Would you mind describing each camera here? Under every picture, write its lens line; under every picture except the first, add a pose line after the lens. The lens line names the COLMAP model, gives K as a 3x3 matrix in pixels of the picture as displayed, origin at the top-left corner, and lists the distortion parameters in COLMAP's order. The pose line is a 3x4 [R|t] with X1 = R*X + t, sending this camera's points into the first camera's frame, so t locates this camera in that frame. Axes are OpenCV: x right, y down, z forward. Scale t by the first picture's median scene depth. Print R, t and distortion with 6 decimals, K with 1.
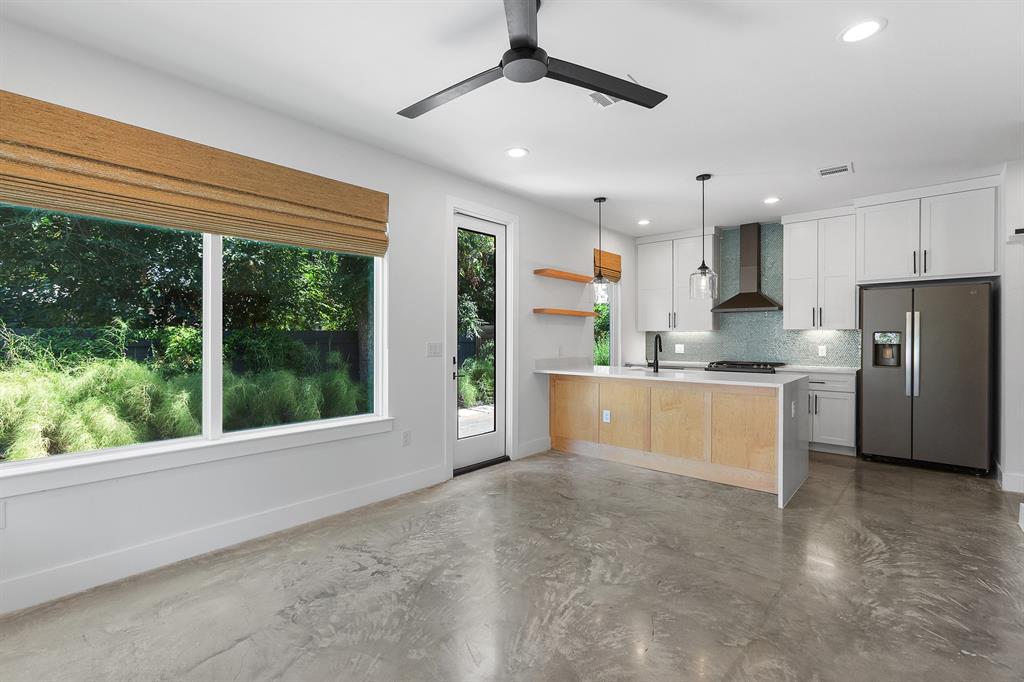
lens RADIAL K [[474.7, 0, 513.4], [0, 474.7, 340.0], [0, 0, 1]] dist [0.001381, -0.000008]
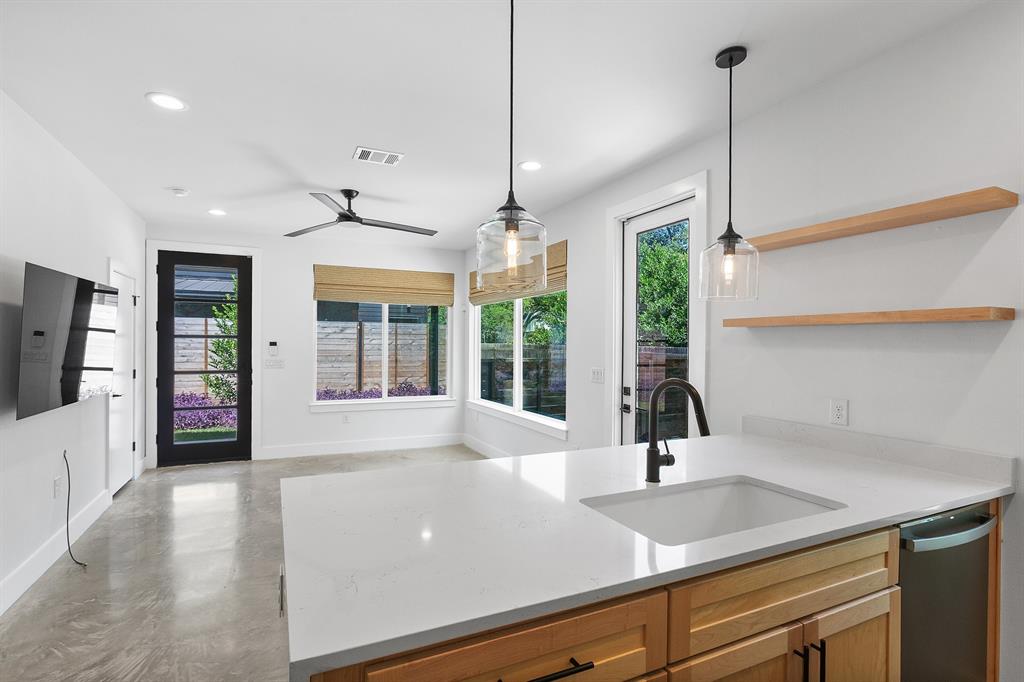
lens RADIAL K [[474.7, 0, 509.3], [0, 474.7, 343.0], [0, 0, 1]] dist [0.001381, -0.000008]
pose [[-0.395532, -0.000189, -0.918452, 1.296285], [-0.012676, 0.999906, 0.005253, -0.077850], [0.918365, 0.013720, -0.395497, 1.969193]]
